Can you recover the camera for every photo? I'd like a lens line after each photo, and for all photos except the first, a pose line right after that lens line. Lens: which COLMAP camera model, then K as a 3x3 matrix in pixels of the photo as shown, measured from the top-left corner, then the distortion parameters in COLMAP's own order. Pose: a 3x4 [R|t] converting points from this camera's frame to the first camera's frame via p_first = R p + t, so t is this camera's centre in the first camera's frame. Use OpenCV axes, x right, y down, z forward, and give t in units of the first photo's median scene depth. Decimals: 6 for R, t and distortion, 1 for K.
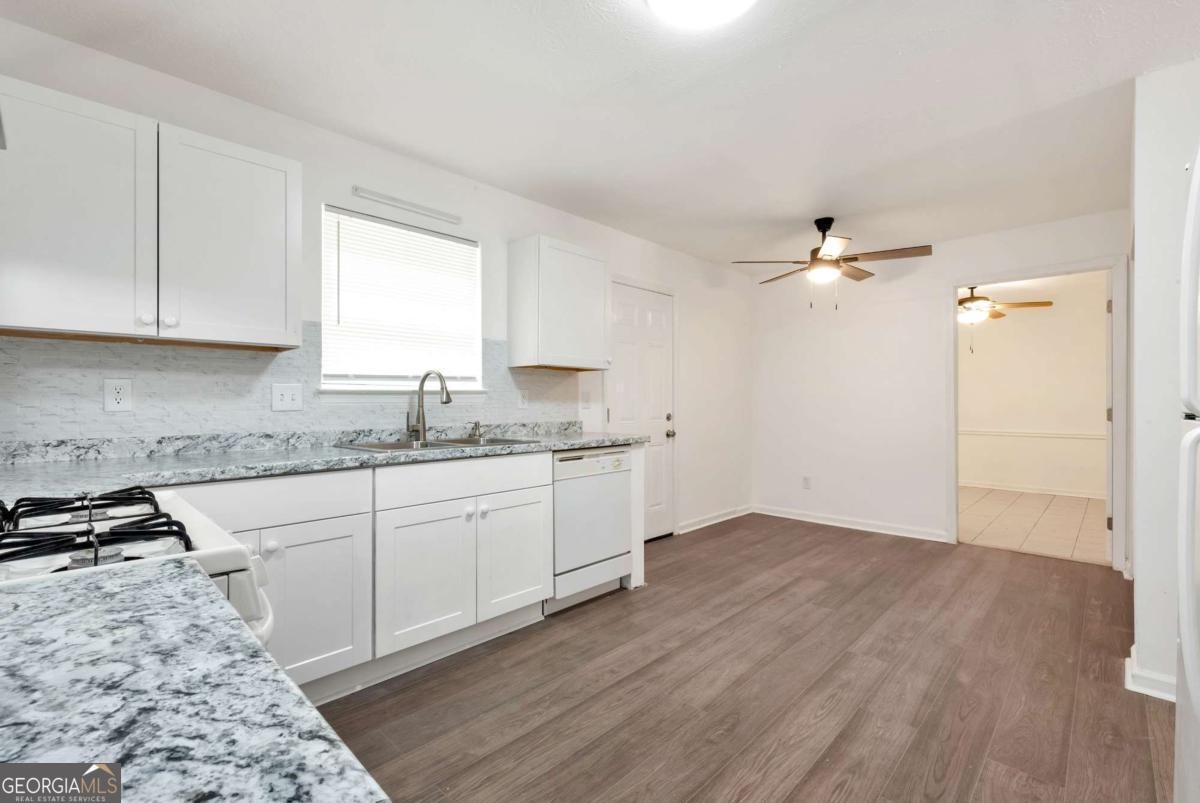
lens RADIAL K [[532.4, 0, 600.0], [0, 532.4, 401.5], [0, 0, 1]] dist [-0.002134, -0.000427]
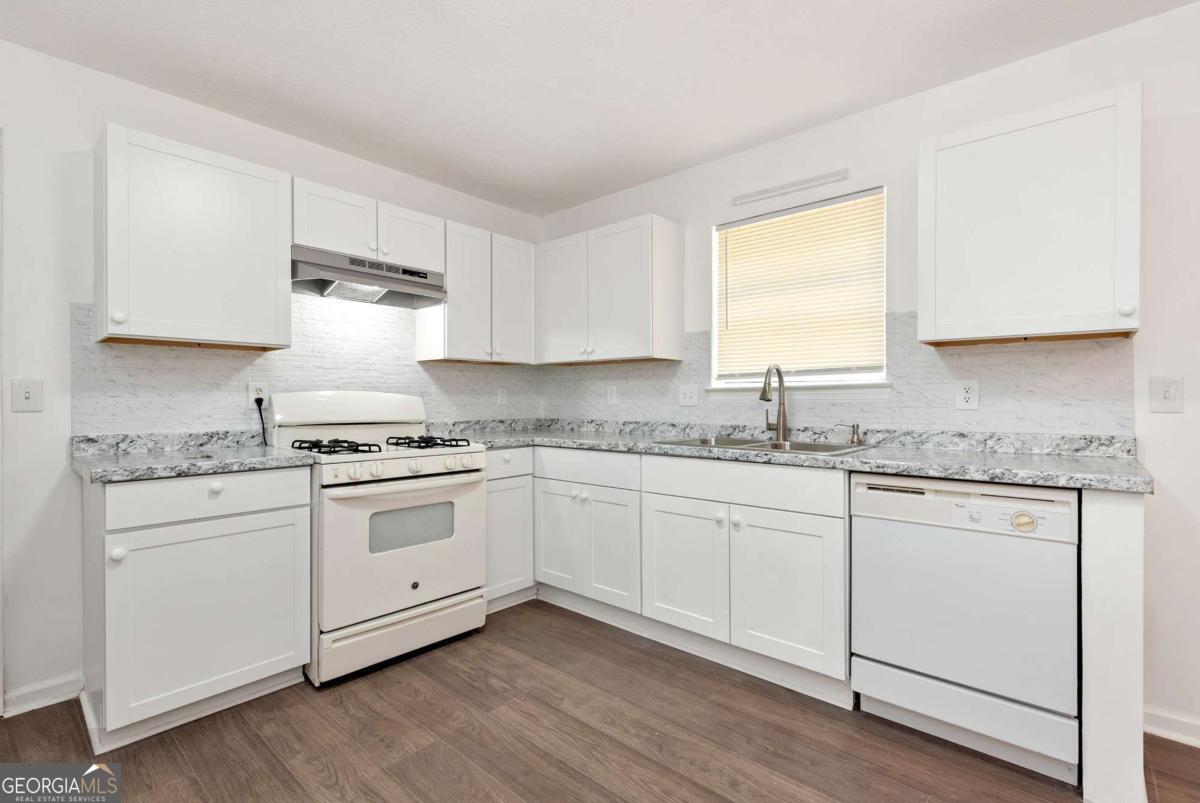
lens RADIAL K [[543.4, 0, 600.0], [0, 543.4, 401.5], [0, 0, 1]] dist [0.001346, 0.000197]
pose [[0.043674, 0.004251, -0.999037, 0.582758], [0.001928, 0.999989, 0.004339, 0.000532], [0.999044, -0.002115, 0.043666, 0.634010]]
